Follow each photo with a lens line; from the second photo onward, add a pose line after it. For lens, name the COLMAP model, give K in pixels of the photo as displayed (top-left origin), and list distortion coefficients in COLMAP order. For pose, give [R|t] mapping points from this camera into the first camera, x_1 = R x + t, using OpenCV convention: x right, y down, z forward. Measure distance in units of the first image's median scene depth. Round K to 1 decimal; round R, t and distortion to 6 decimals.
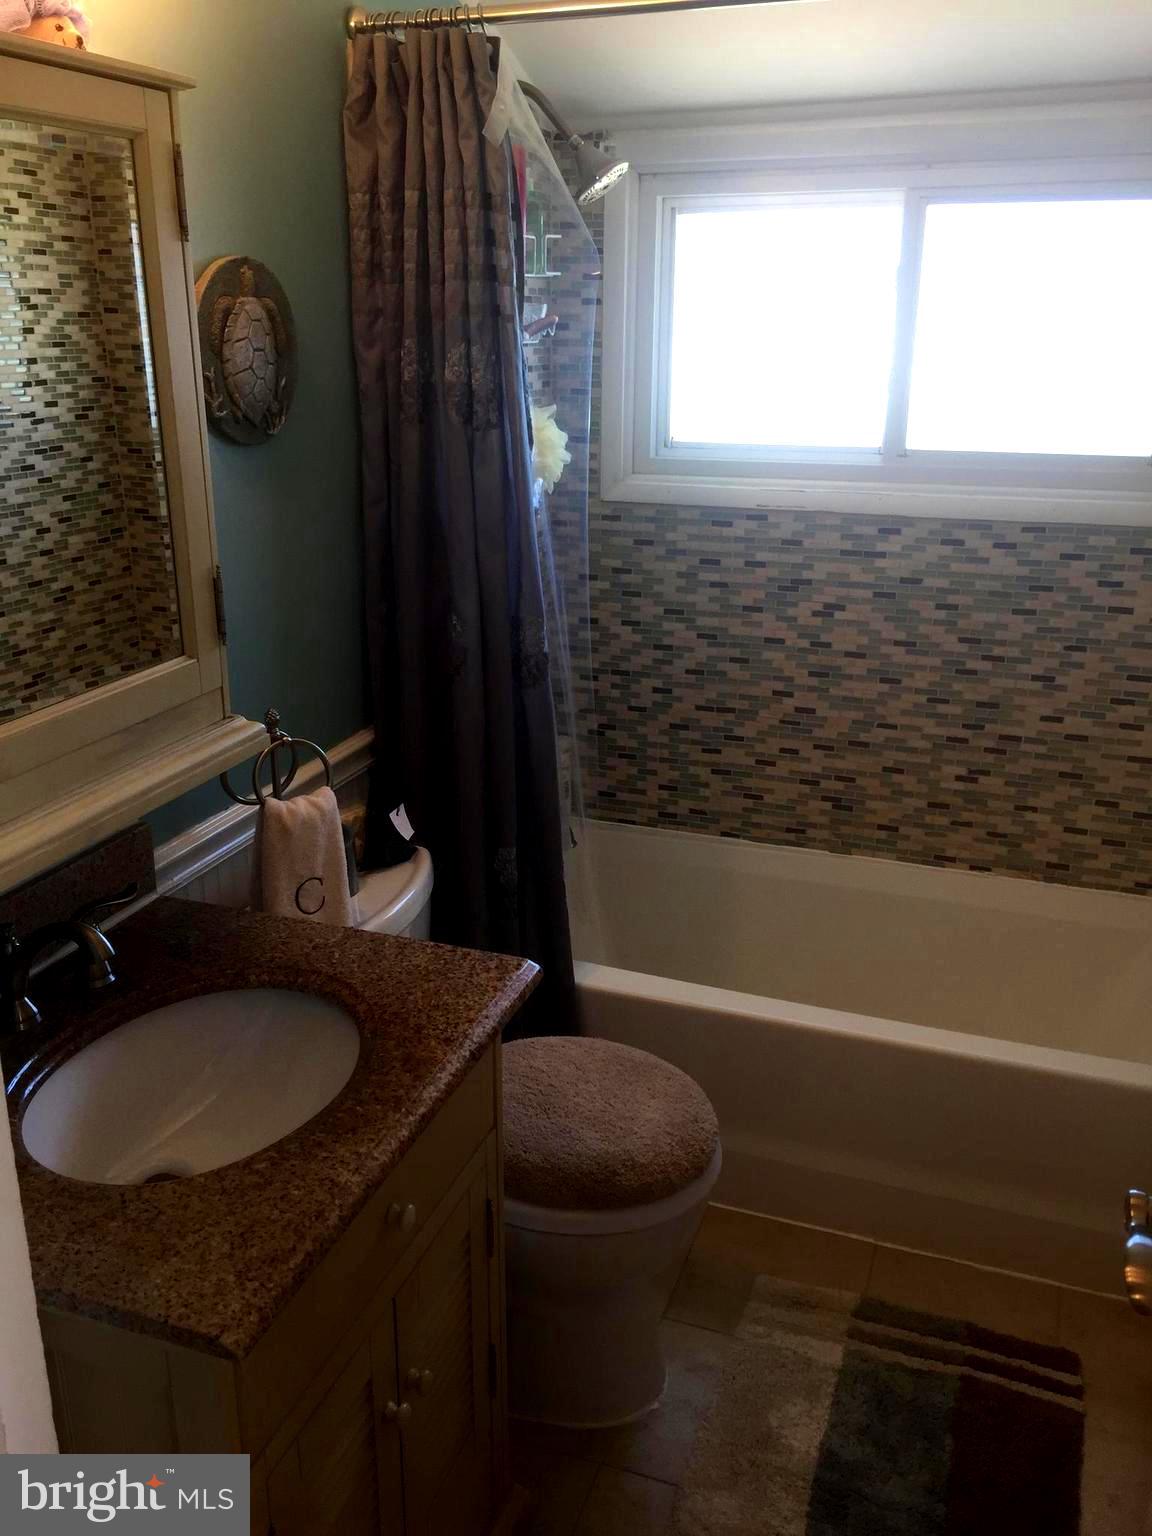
lens RADIAL K [[1287.4, 0, 576.0], [0, 1287.4, 768.0], [0, 0, 1]] dist [0.089411, -0.132045]
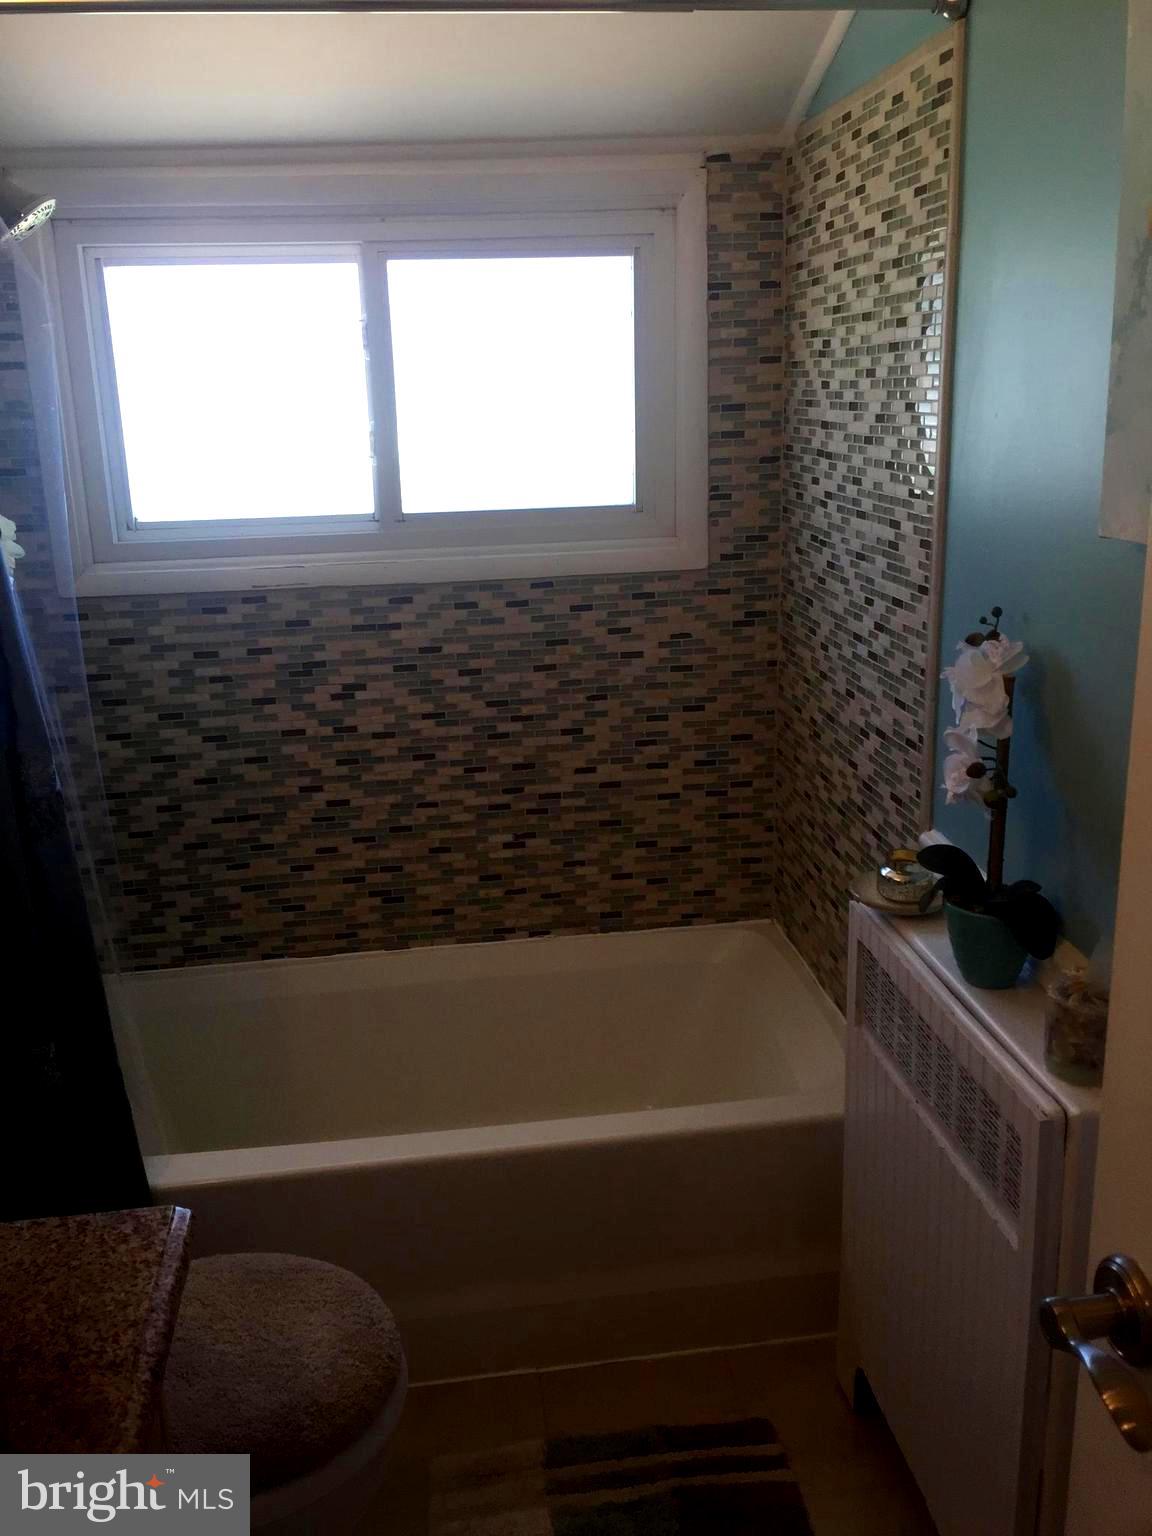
lens RADIAL K [[1290.0, 0, 558.3], [0, 1290.0, 758.6], [0, 0, 1]] dist [0.090799, -0.141645]
pose [[0.891323, -0.155629, 0.425820, -0.068370], [0.182435, 0.982958, -0.022621, -0.027163], [-0.415043, 0.097847, 0.904525, 0.113527]]
